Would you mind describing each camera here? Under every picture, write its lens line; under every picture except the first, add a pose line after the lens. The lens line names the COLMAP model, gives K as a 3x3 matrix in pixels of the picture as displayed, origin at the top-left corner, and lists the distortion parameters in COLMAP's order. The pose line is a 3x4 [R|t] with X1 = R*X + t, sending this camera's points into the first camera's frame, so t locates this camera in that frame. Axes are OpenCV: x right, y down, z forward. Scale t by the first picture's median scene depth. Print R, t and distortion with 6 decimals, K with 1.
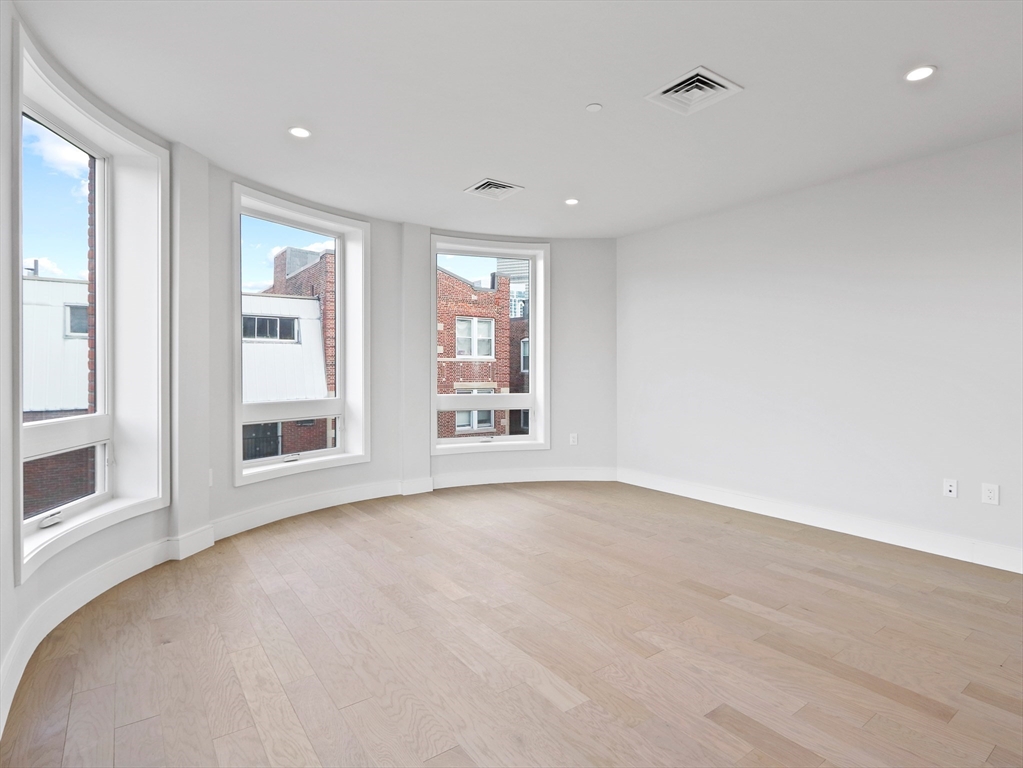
lens RADIAL K [[537.4, 0, 524.4], [0, 537.4, 362.9], [0, 0, 1]] dist [0.017595, -0.007568]
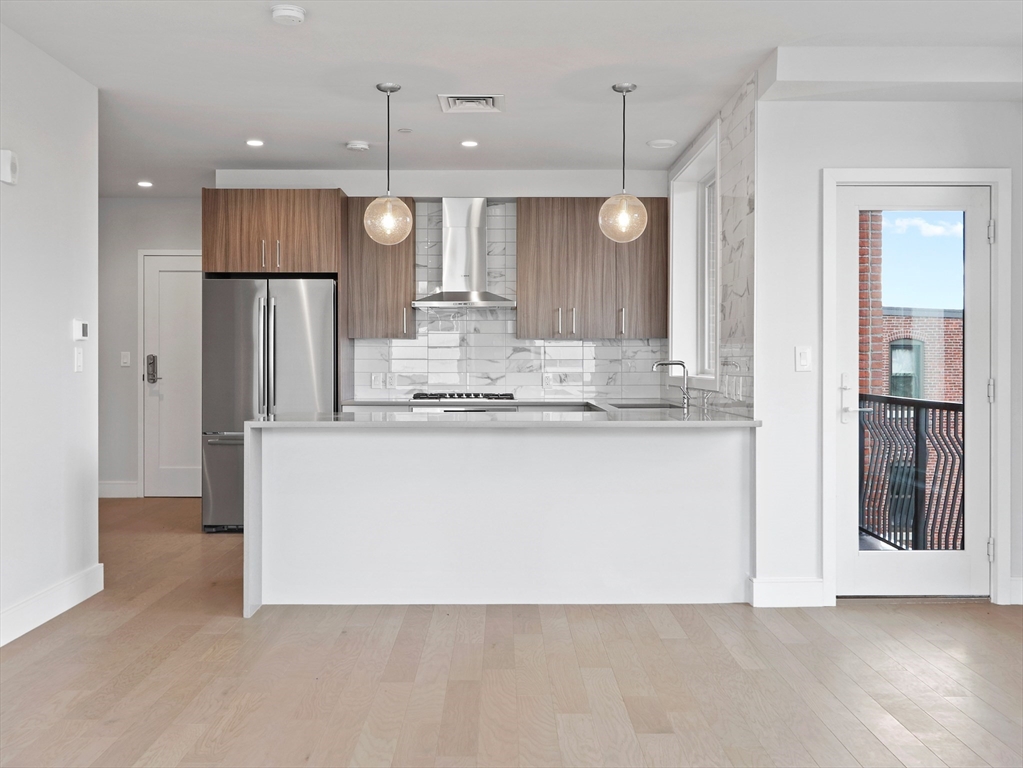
lens RADIAL K [[978.3, 0, 494.8], [0, 978.3, 361.7], [0, 0, 1]] dist [0.007071, 0.000000]
pose [[-0.797177, -0.004824, 0.603726, -0.208231], [-0.011515, 0.999908, -0.007215, 0.014521], [-0.603636, -0.012704, -0.797159, 1.213691]]
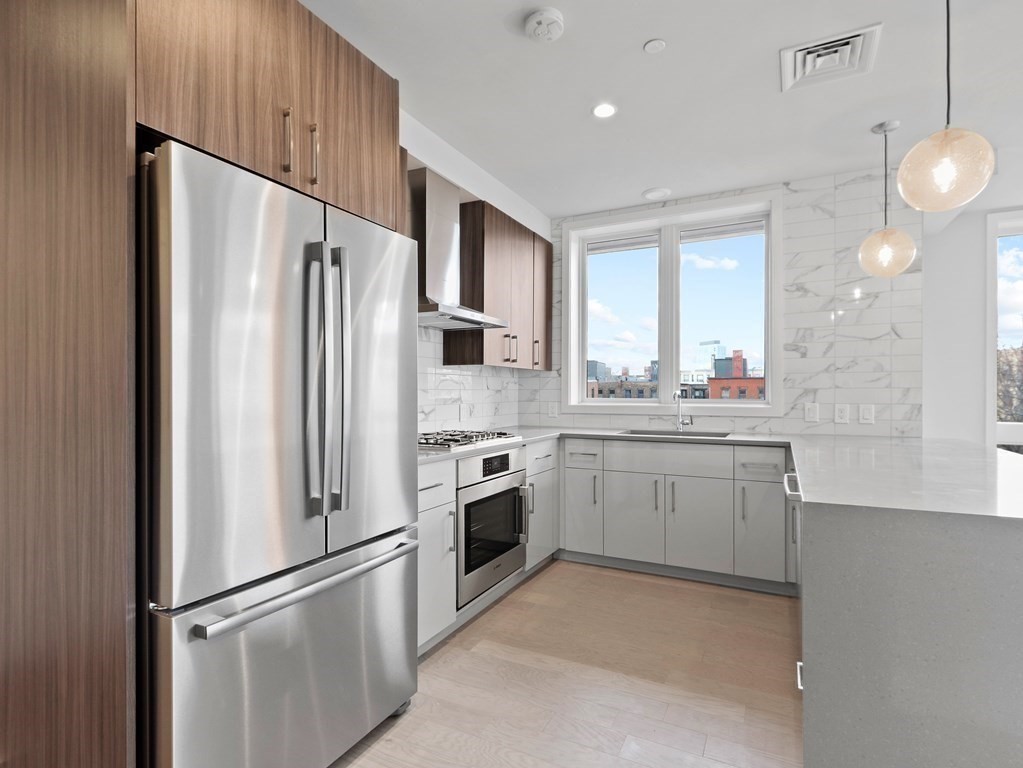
lens RADIAL K [[537.4, 0, 516.1], [0, 537.4, 389.4], [0, 0, 1]] dist [0.017595, -0.007568]
pose [[-0.892629, -0.007353, -0.450732, 1.214389], [0.001127, 0.999827, -0.018544, 0.012366], [0.450791, -0.017061, -0.892467, 0.514476]]
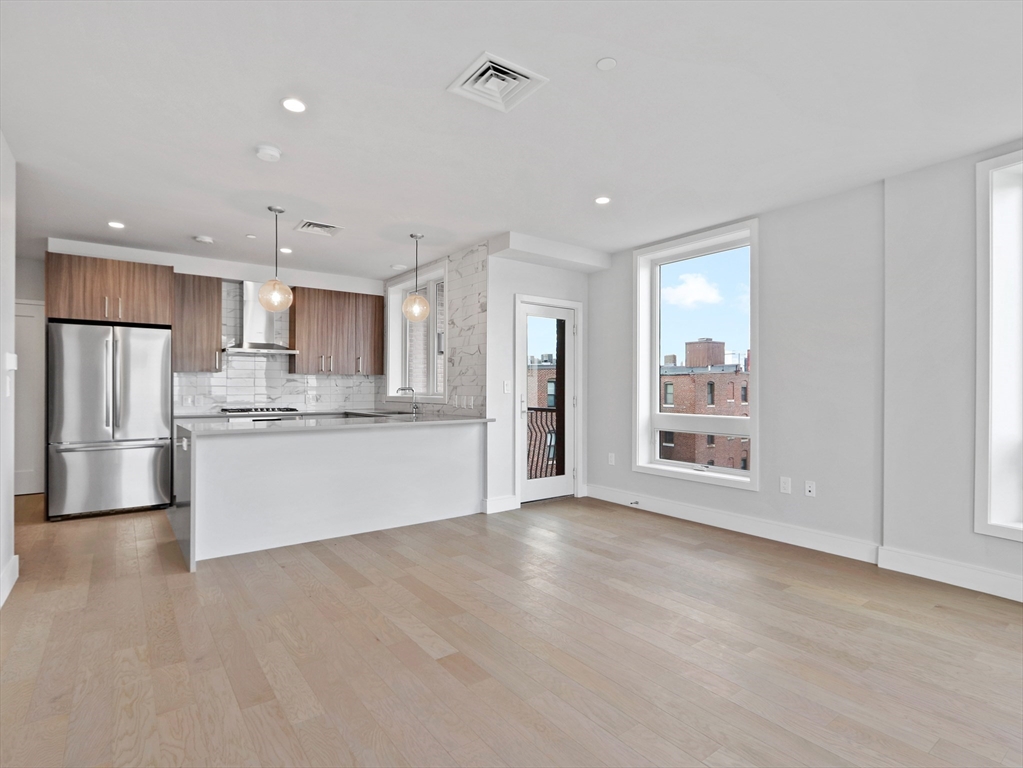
lens RADIAL K [[537.4, 0, 514.0], [0, 537.4, 386.7], [0, 0, 1]] dist [0.017595, -0.007568]
pose [[-0.999944, -0.006629, 0.008271, 0.191855], [-0.006750, 0.999868, -0.014784, 0.016532], [-0.008172, -0.014839, -0.999856, 1.355888]]
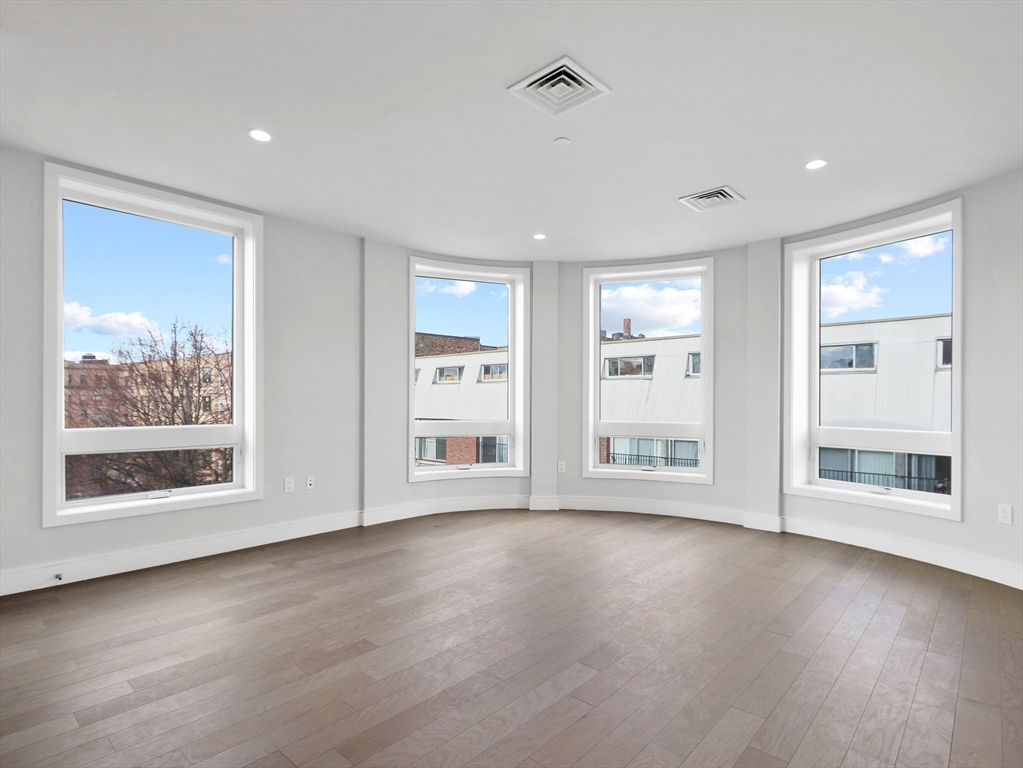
lens RADIAL K [[537.4, 0, 518.2], [0, 537.4, 396.3], [0, 0, 1]] dist [0.017595, -0.007568]
pose [[0.202767, -0.009661, -0.979179, 0.847476], [0.008117, 0.999934, -0.008184, 0.021097], [0.979193, -0.006288, 0.202832, 0.531974]]
